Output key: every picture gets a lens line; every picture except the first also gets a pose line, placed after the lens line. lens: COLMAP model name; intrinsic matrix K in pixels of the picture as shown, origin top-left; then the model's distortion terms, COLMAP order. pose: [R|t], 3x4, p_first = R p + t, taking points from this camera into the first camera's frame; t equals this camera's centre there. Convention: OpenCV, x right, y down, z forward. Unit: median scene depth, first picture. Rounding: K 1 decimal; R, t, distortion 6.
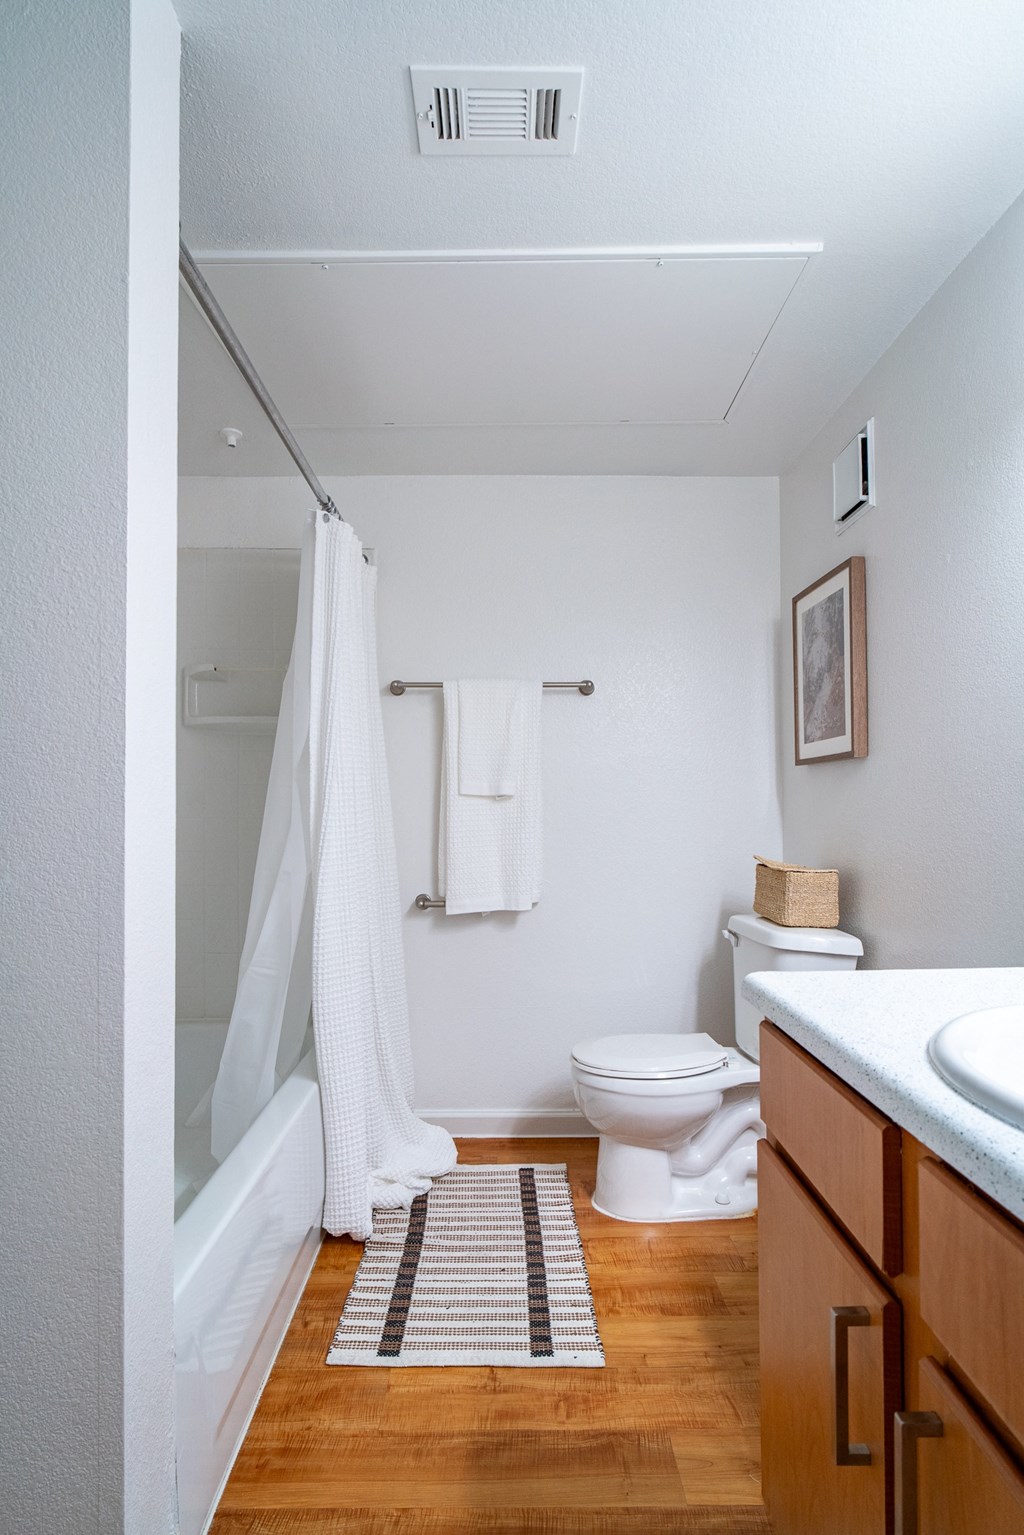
lens RADIAL K [[814.4, 0, 509.7], [0, 814.4, 797.1], [0, 0, 1]] dist [-0.000650, 0.001461]
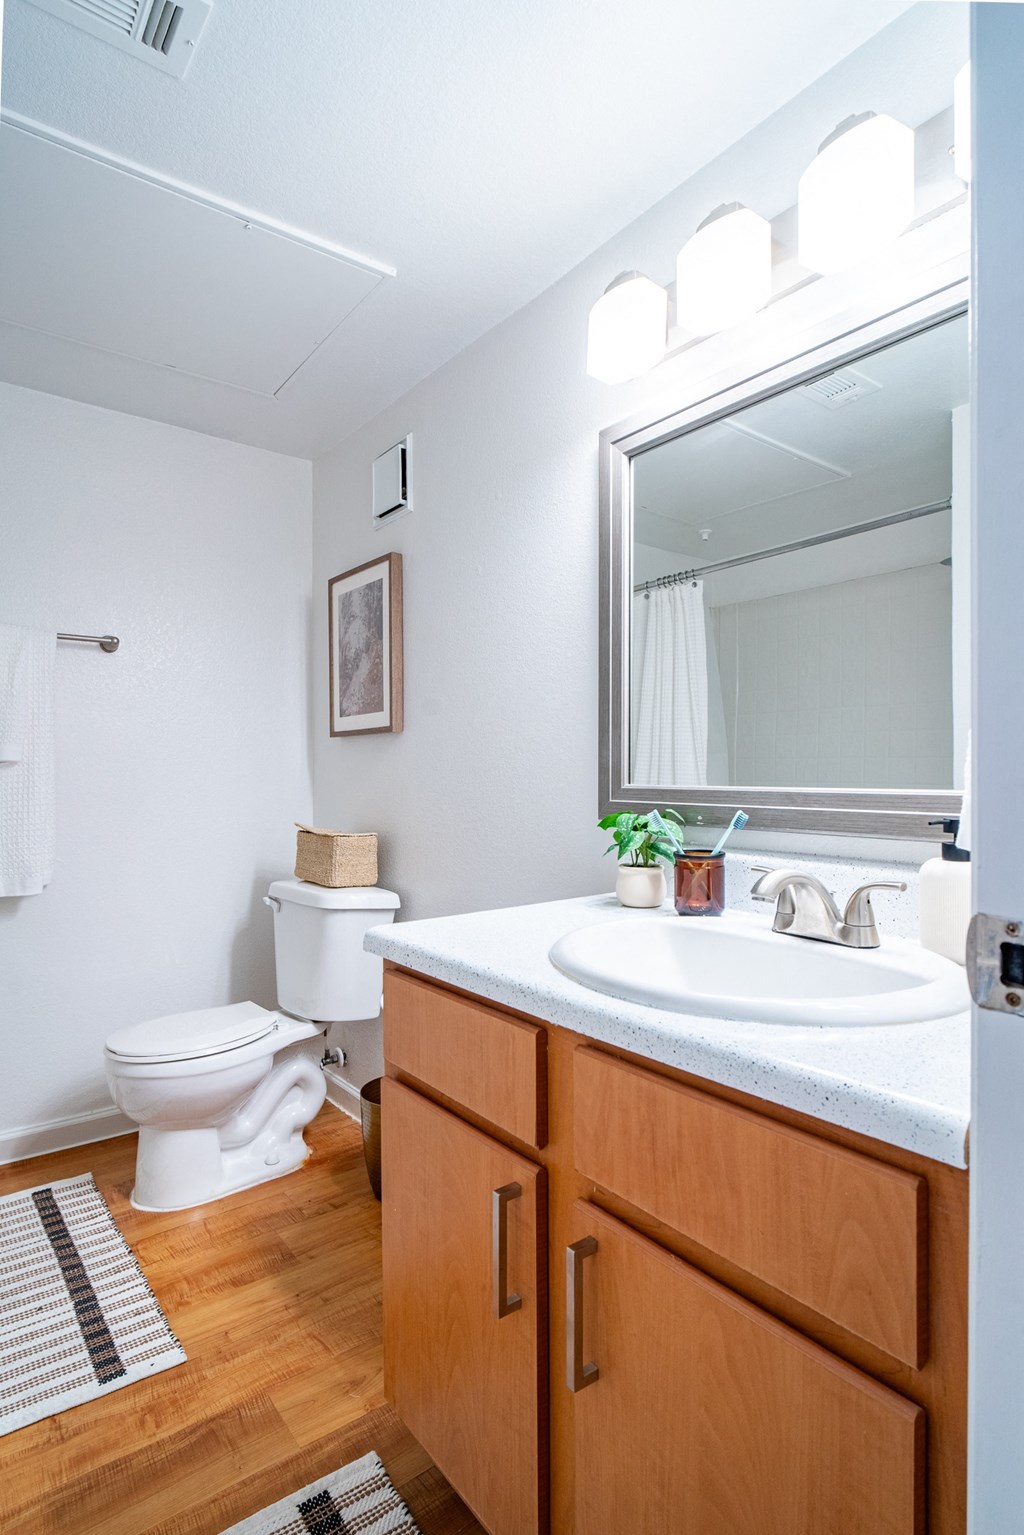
lens RADIAL K [[808.1, 0, 512.0], [0, 808.1, 771.0], [0, 0, 1]] dist [0.003927, -0.001680]
pose [[0.800893, 0.007398, 0.598761, -0.110554], [-0.010373, 0.999945, 0.001520, 0.001609], [-0.598717, -0.007428, 0.800926, 0.011496]]
